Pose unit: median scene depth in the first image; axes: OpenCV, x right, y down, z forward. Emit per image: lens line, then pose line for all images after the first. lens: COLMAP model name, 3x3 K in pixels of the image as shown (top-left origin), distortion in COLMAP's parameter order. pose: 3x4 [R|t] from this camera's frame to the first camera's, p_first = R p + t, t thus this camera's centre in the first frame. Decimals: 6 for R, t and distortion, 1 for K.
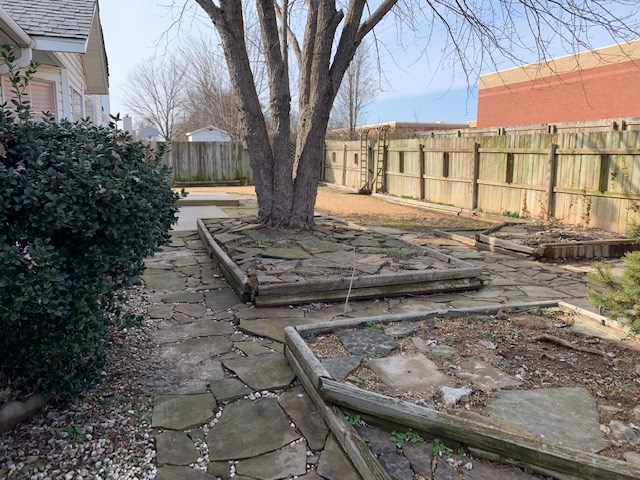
lens RADIAL K [[490.0, 0, 318.5], [0, 490.0, 239.1], [0, 0, 1]] dist [0.031350, -0.013971]
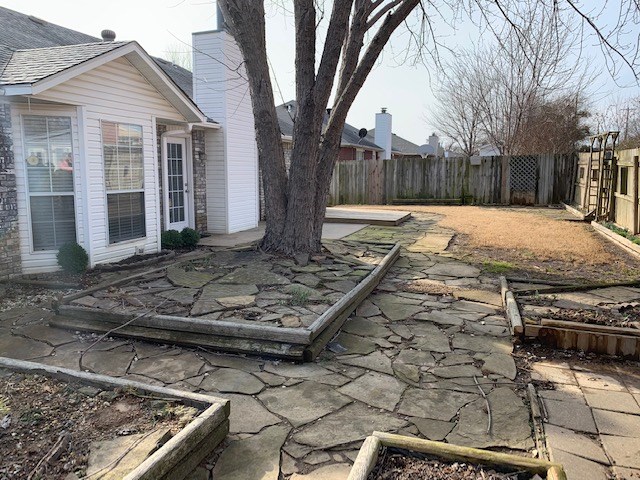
lens RADIAL K [[490.0, 0, 319.4], [0, 490.0, 237.9], [0, 0, 1]] dist [0.031350, -0.013971]
pose [[0.785742, 0.078073, -0.613608, 0.524933], [-0.098452, 0.995142, 0.000547, -0.055717], [0.610670, 0.059981, 0.789611, 0.295936]]
